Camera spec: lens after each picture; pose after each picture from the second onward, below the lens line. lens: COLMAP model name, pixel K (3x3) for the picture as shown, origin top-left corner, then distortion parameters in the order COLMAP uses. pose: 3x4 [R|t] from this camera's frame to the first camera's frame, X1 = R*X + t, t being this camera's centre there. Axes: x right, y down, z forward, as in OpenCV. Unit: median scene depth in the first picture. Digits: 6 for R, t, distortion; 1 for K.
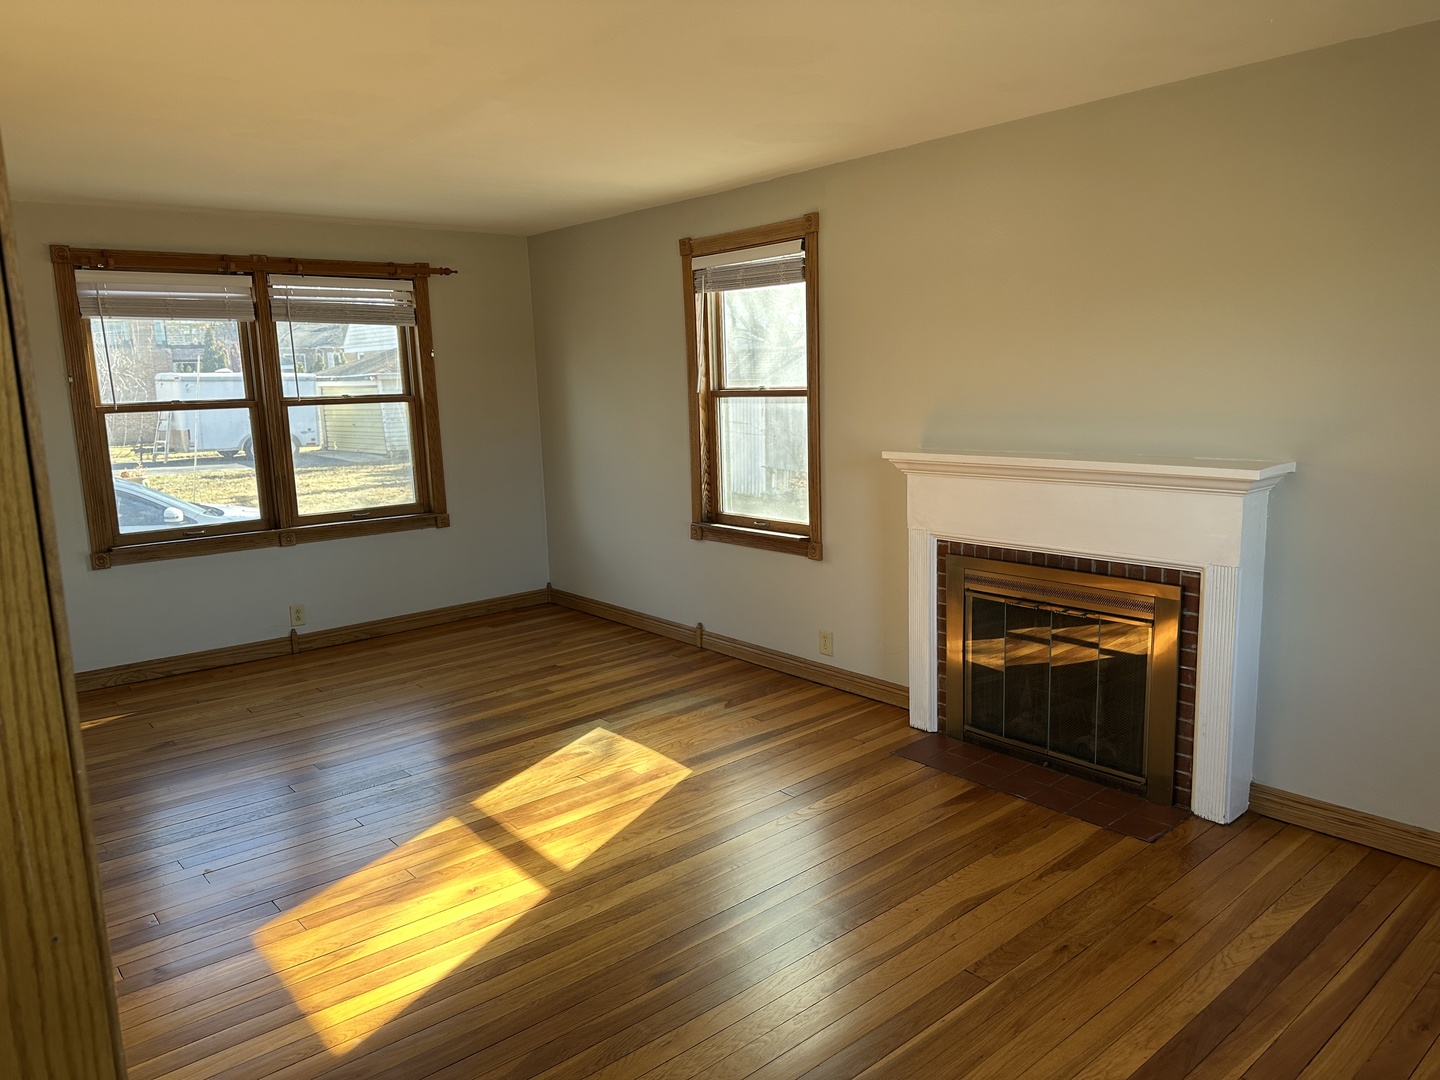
lens RADIAL K [[1004.4, 0, 714.5], [0, 1004.4, 537.8], [0, 0, 1]] dist [0.086931, -0.129789]
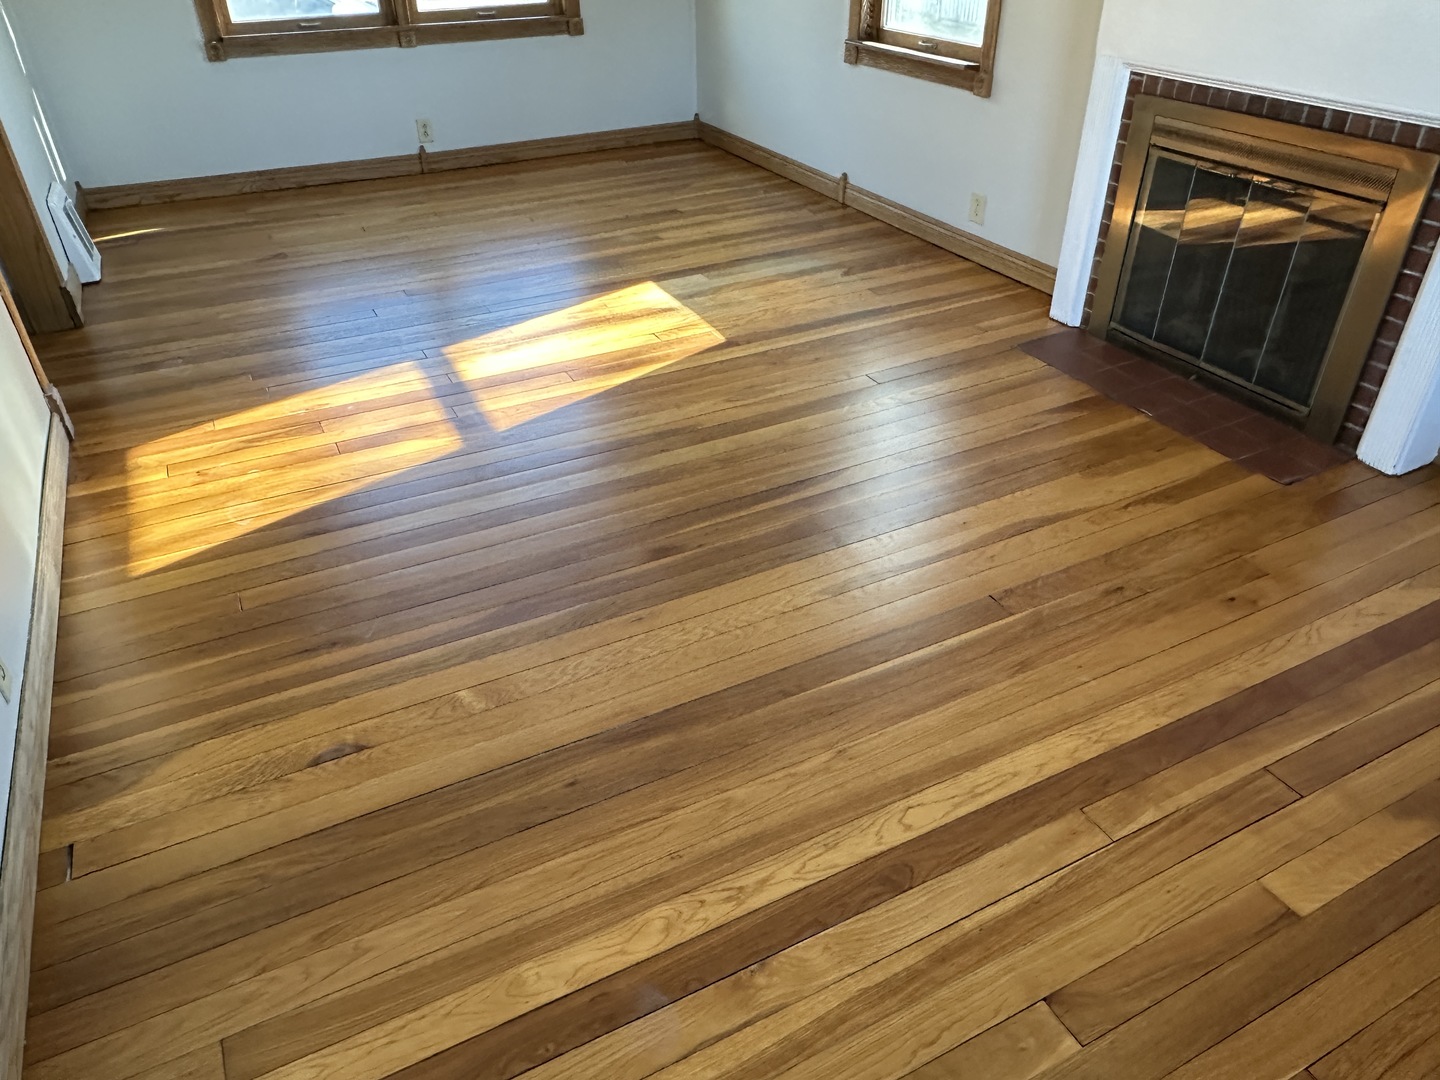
lens RADIAL K [[986.6, 0, 726.3], [0, 986.6, 546.4], [0, 0, 1]] dist [0.018190, -0.023169]
pose [[0.973370, 0.144699, -0.177803, 0.104953], [-0.055712, 0.901677, 0.428807, 0.020131], [0.222368, -0.407482, 0.885726, 0.129608]]
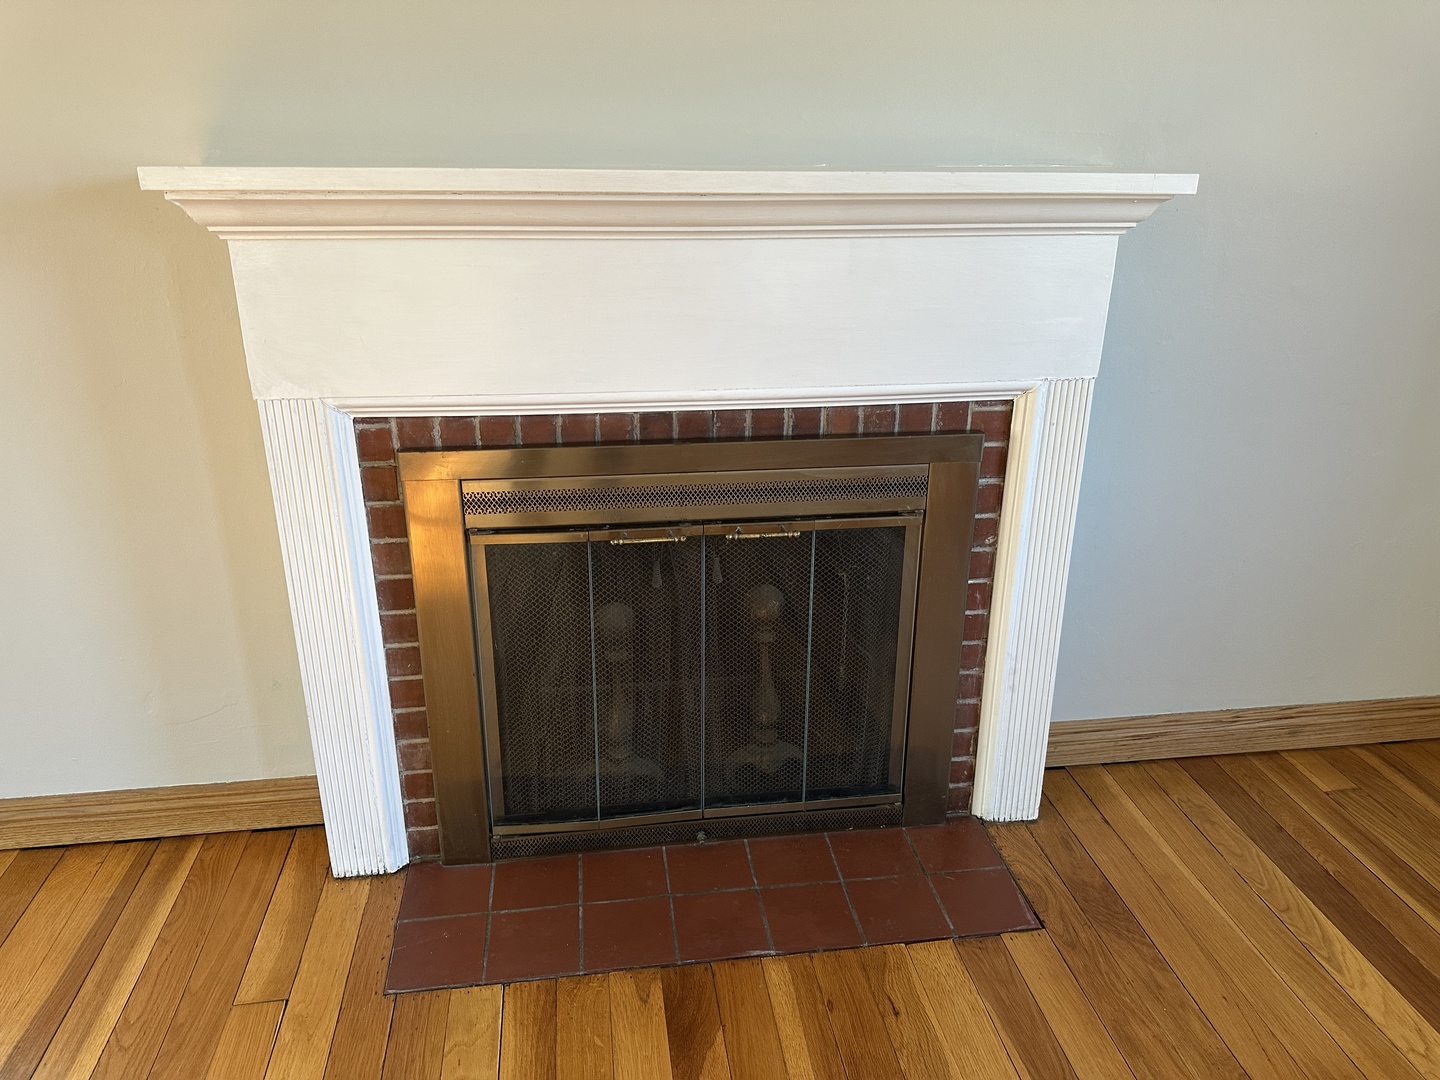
lens RADIAL K [[1015.8, 0, 721.9], [0, 1015.8, 544.3], [0, 0, 1]] dist [0.141541, -0.144887]
pose [[0.532373, -0.265041, 0.803948, -0.028412], [0.117162, 0.963650, 0.240106, -0.028609], [-0.838363, -0.033634, 0.544074, 0.642172]]
